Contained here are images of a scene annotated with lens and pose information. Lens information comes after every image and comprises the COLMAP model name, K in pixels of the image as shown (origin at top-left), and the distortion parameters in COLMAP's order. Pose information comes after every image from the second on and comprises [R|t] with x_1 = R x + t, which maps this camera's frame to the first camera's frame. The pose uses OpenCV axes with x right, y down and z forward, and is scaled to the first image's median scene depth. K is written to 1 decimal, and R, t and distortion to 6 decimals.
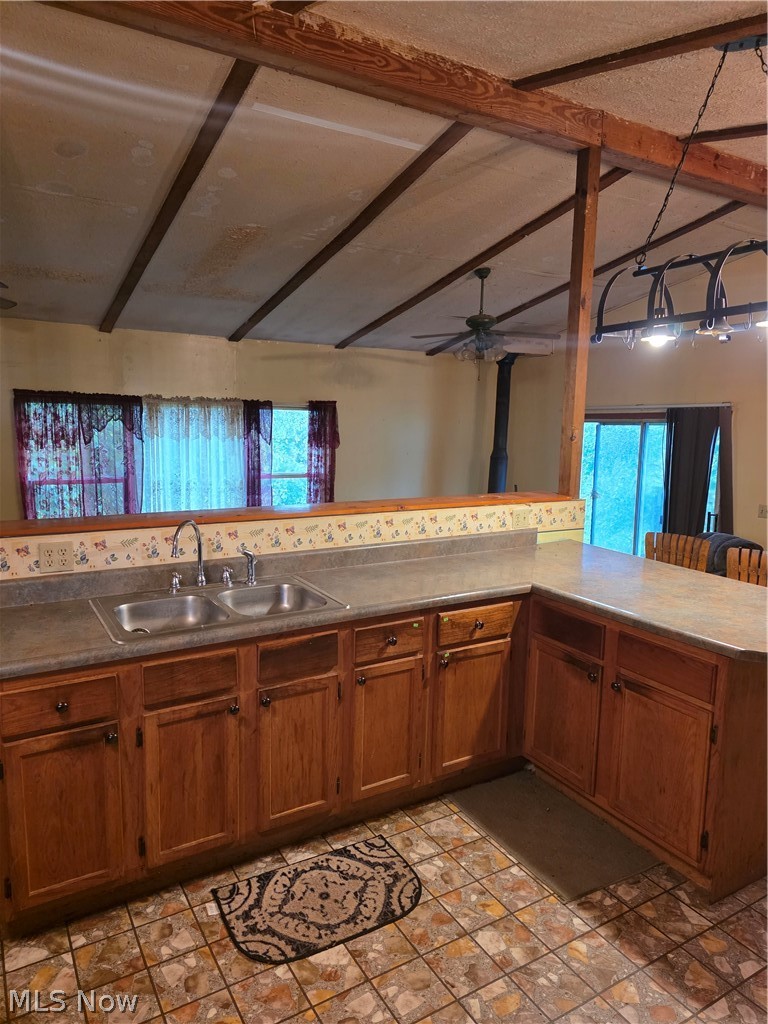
lens RADIAL K [[690.9, 0, 379.7], [0, 690.9, 514.3], [0, 0, 1]] dist [0.061923, -0.048531]
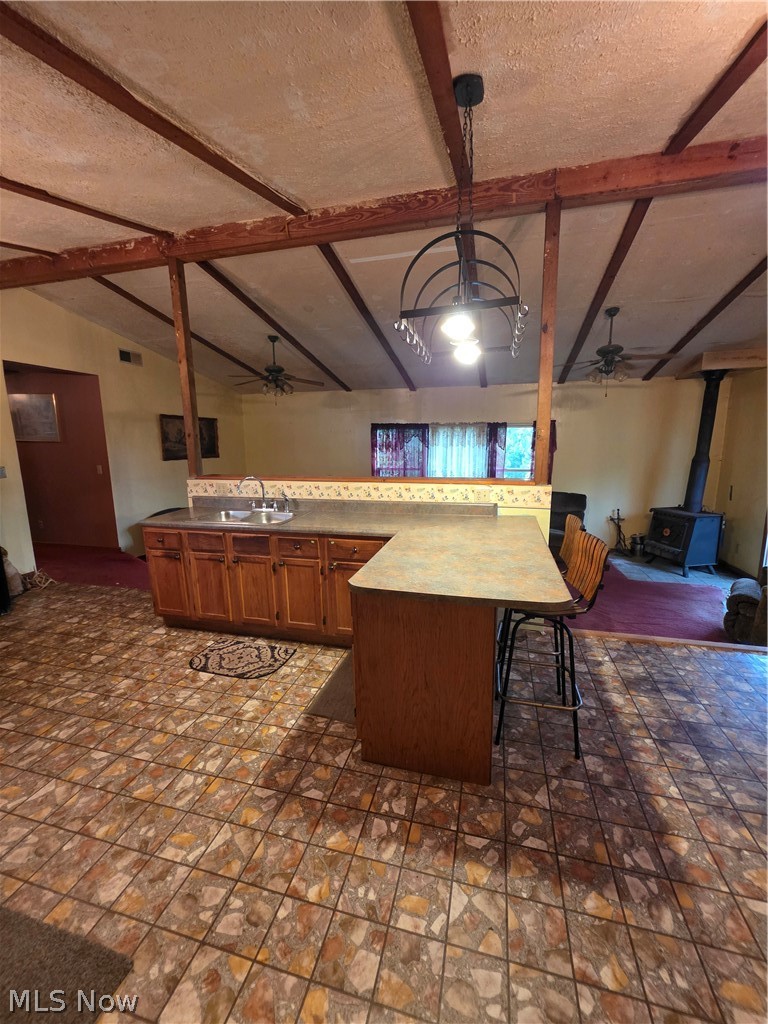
lens RADIAL K [[409.3, 0, 386.1], [0, 409.3, 508.9], [0, 0, 1]] dist [-0.000693, 0.000808]
pose [[0.696886, 0.097715, -0.710494, 0.401229], [-0.078951, 0.995106, 0.059419, -0.000145], [0.712823, 0.014686, 0.701191, 0.174215]]
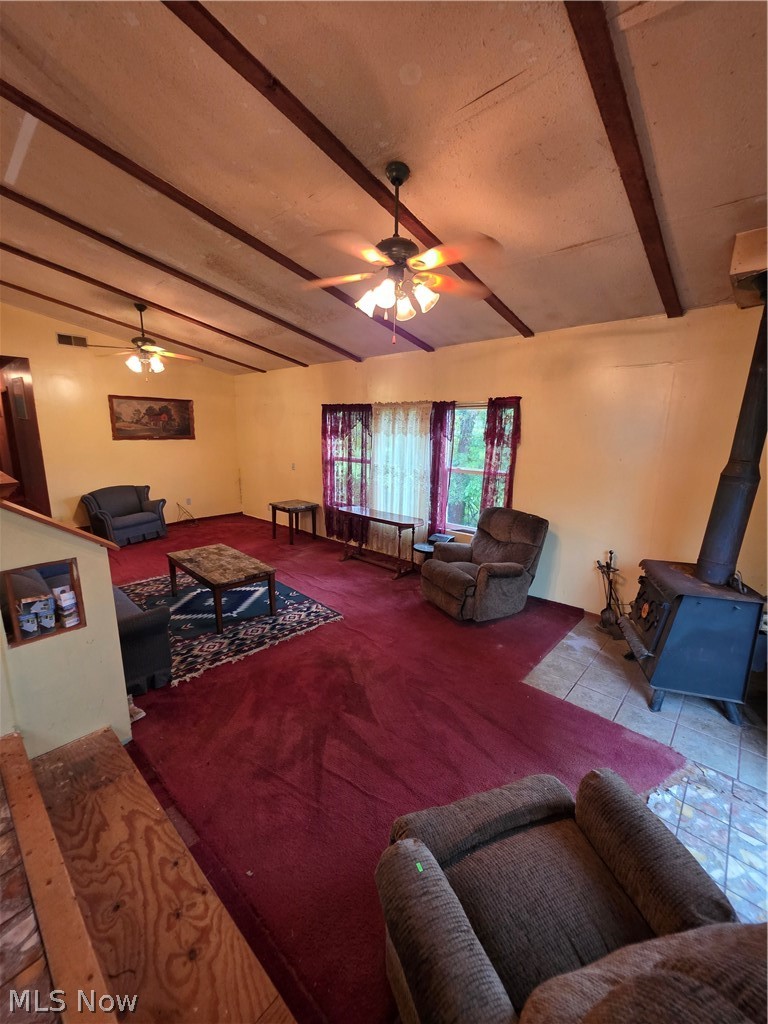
lens RADIAL K [[409.3, 0, 386.1], [0, 409.3, 508.9], [0, 0, 1]] dist [-0.000693, 0.000808]
pose [[0.297997, 0.174077, -0.938560, 0.531834], [-0.139267, 0.980639, 0.137664, -0.084050], [0.944353, 0.089687, 0.316470, 0.839603]]
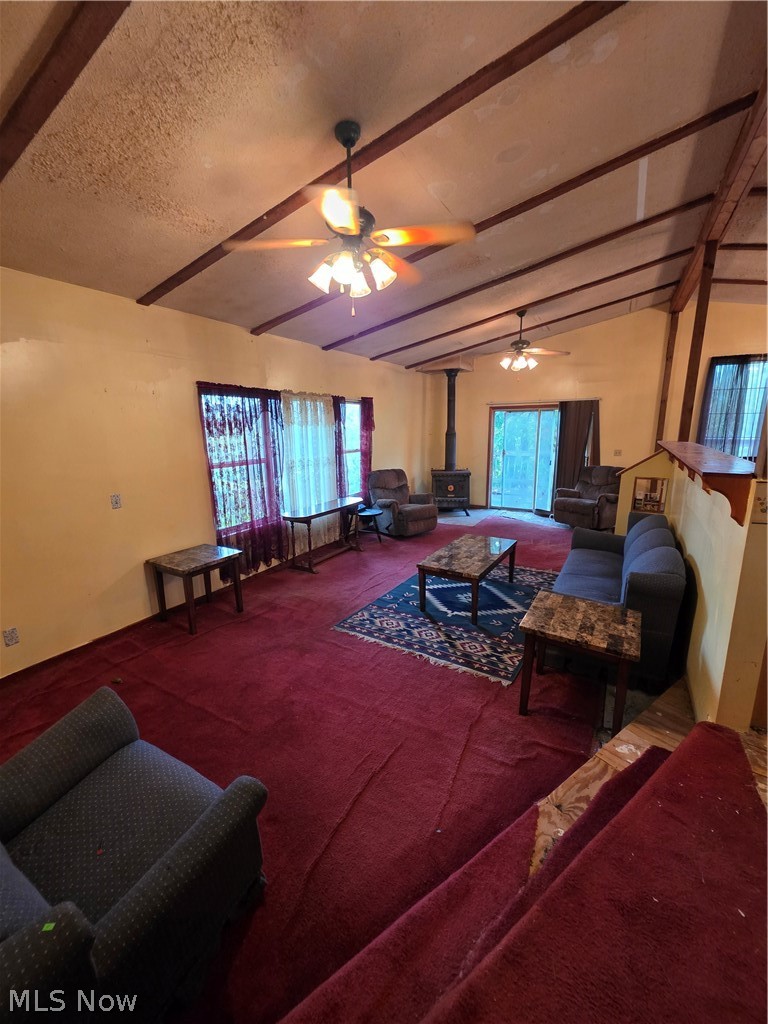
lens RADIAL K [[405.8, 0, 390.6], [0, 405.8, 514.4], [0, 0, 1]] dist [0.023055, 0.000158]
pose [[0.865910, -0.131258, 0.482671, -0.590417], [0.088764, 0.989963, 0.109969, -0.016271], [-0.492261, -0.052380, 0.868870, 0.288593]]
